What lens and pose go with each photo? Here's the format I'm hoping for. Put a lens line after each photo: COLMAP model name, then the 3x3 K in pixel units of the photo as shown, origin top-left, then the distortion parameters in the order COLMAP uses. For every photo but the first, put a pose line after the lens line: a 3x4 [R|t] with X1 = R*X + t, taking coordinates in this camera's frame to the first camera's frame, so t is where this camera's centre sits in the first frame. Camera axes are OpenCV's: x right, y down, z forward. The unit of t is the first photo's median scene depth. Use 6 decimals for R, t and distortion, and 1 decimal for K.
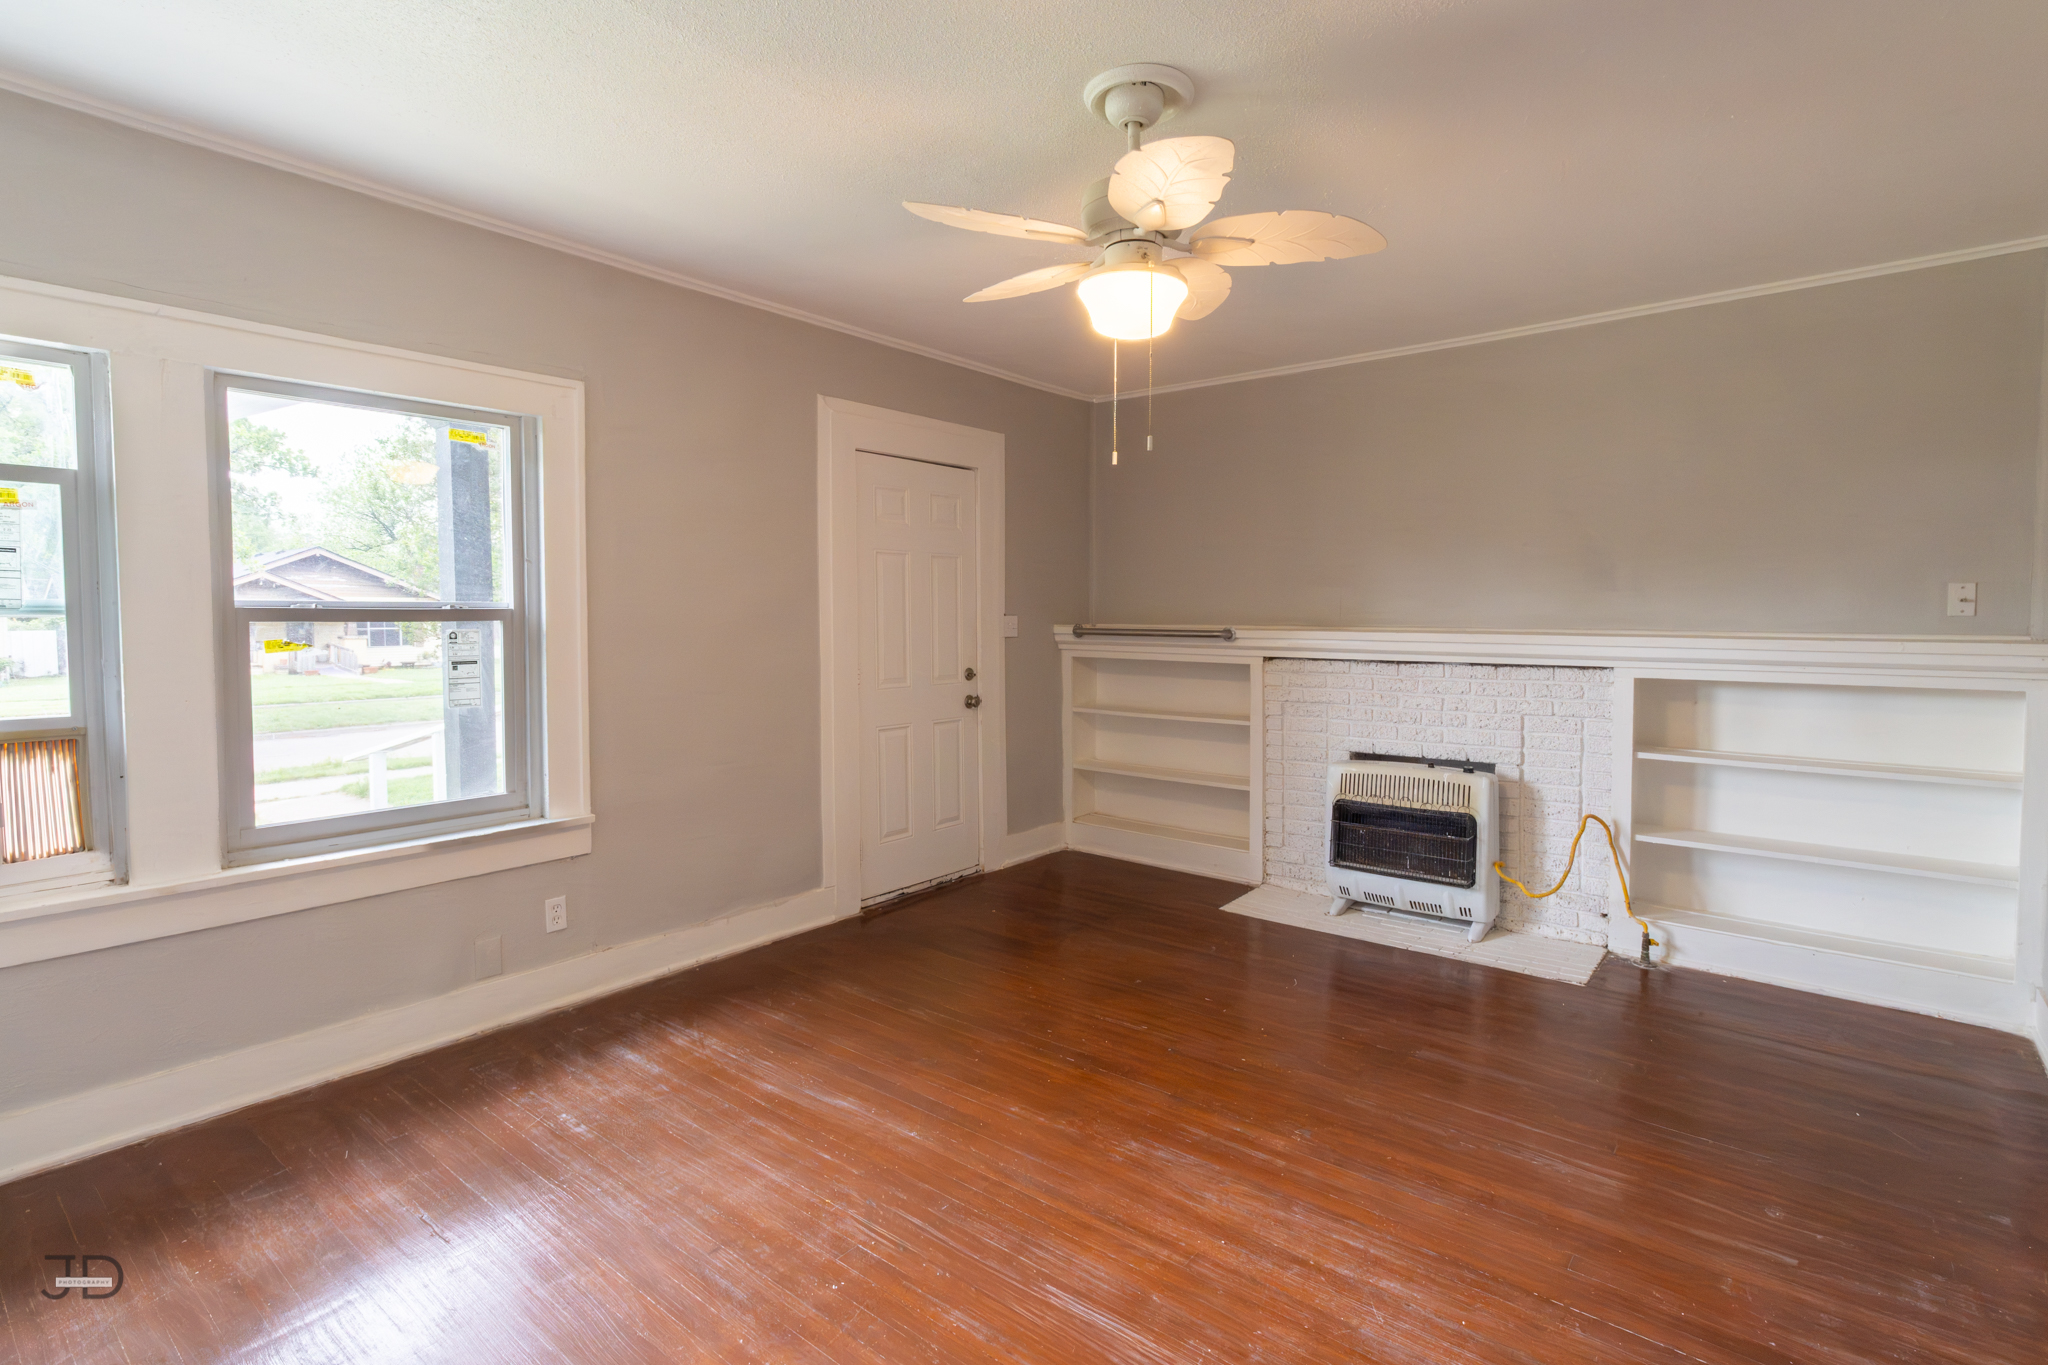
lens RADIAL K [[975.2, 0, 1035.2], [0, 975.2, 661.7], [0, 0, 1]] dist [-0.000126, -0.000187]
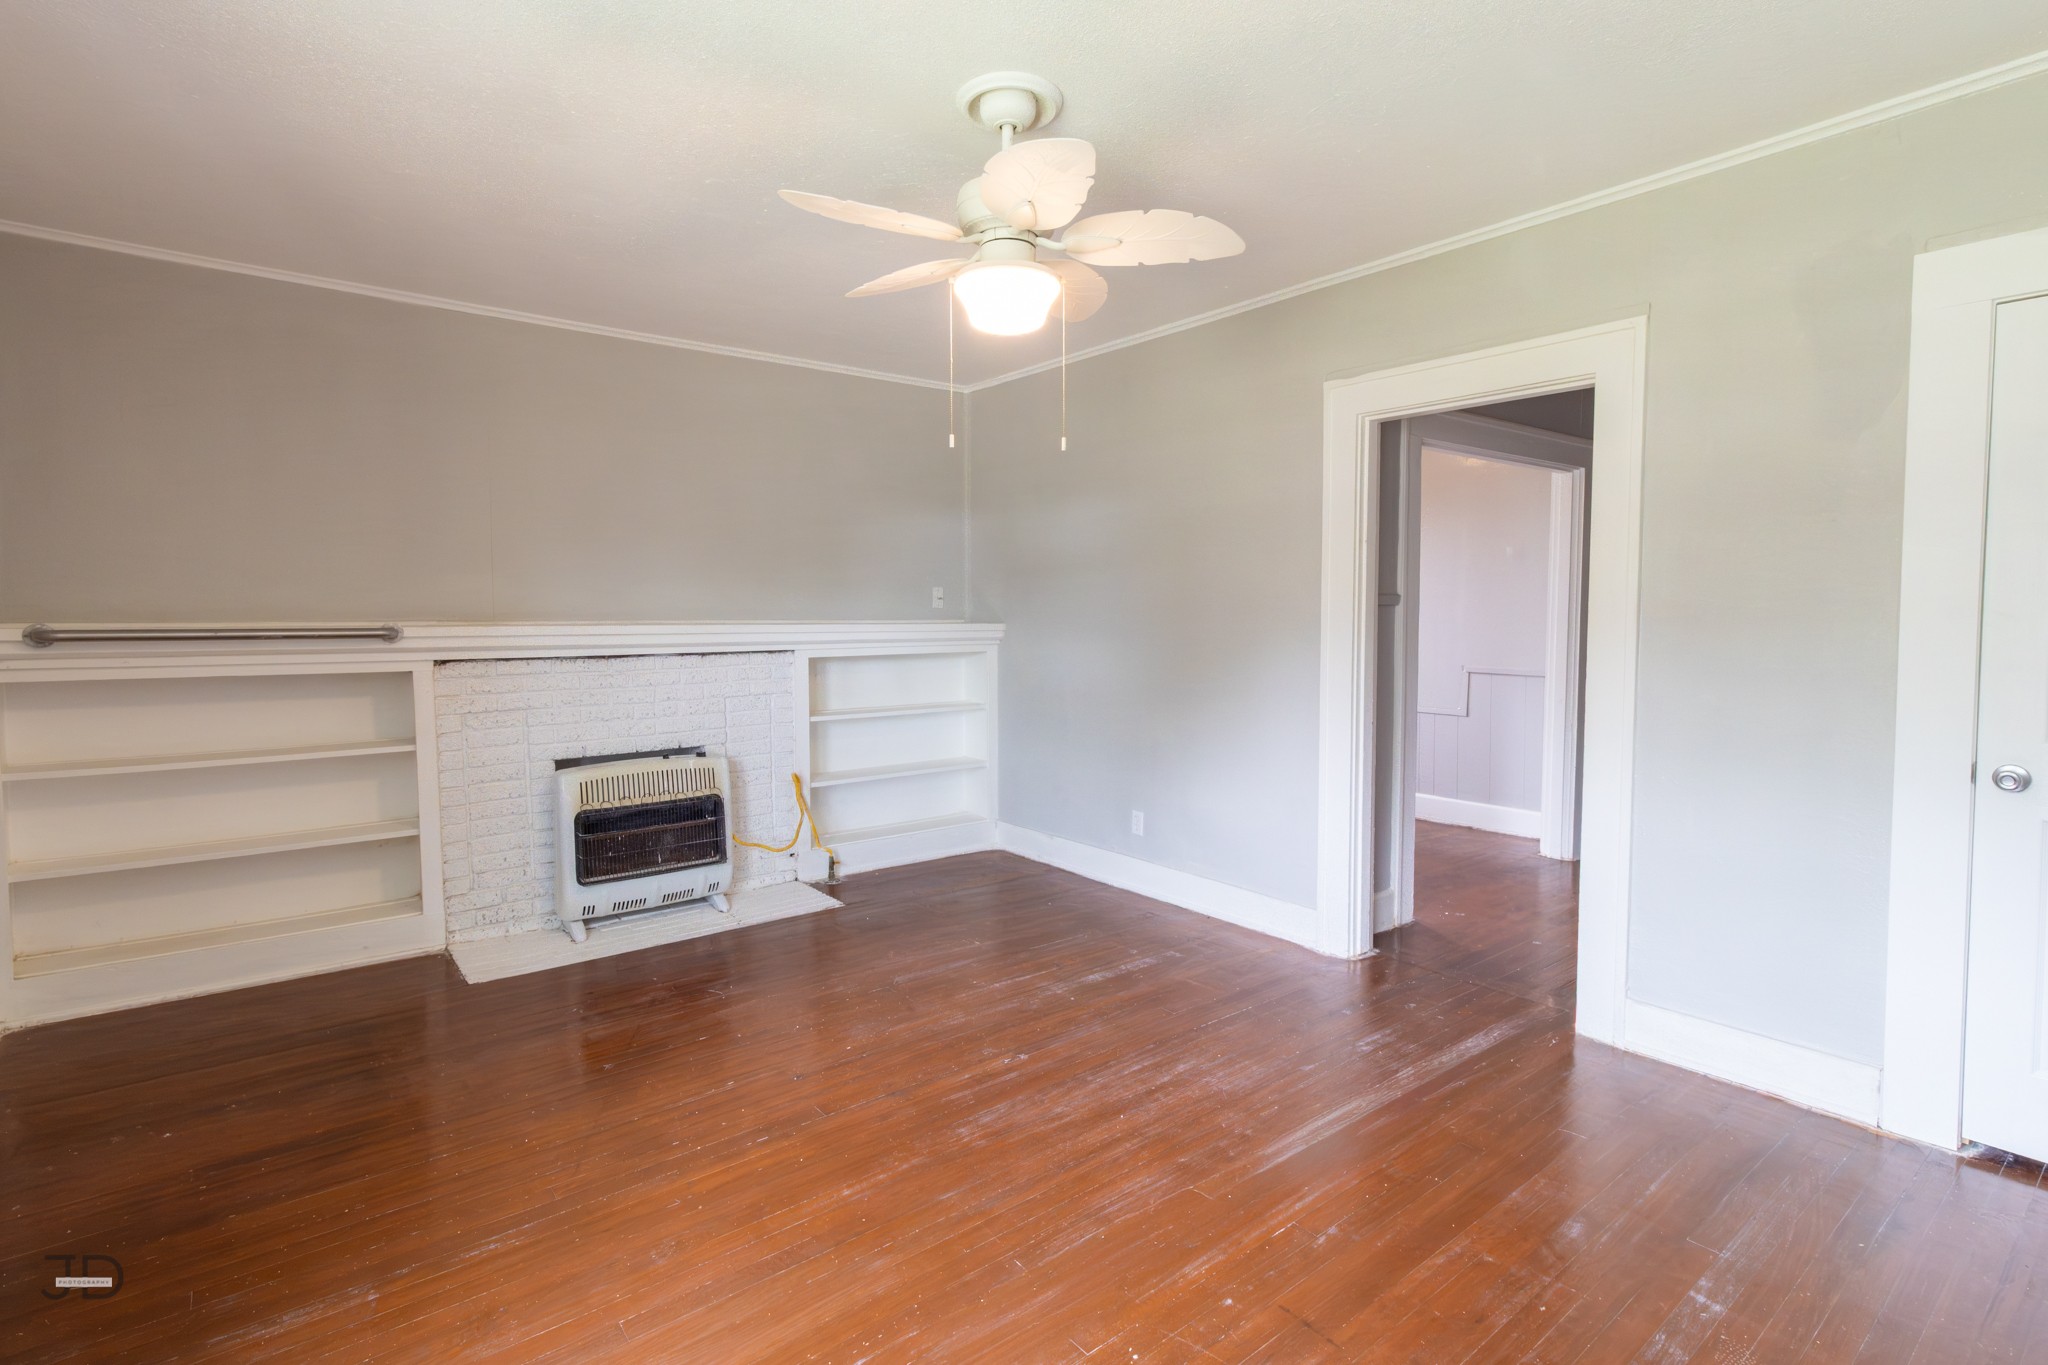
lens RADIAL K [[975.2, 0, 1035.2], [0, 975.2, 661.7], [0, 0, 1]] dist [-0.000126, -0.000187]
pose [[0.220384, -0.050933, 0.974083, -0.490350], [0.050607, 0.997888, 0.040728, -0.013187], [-0.974100, 0.040319, 0.222496, 0.402484]]
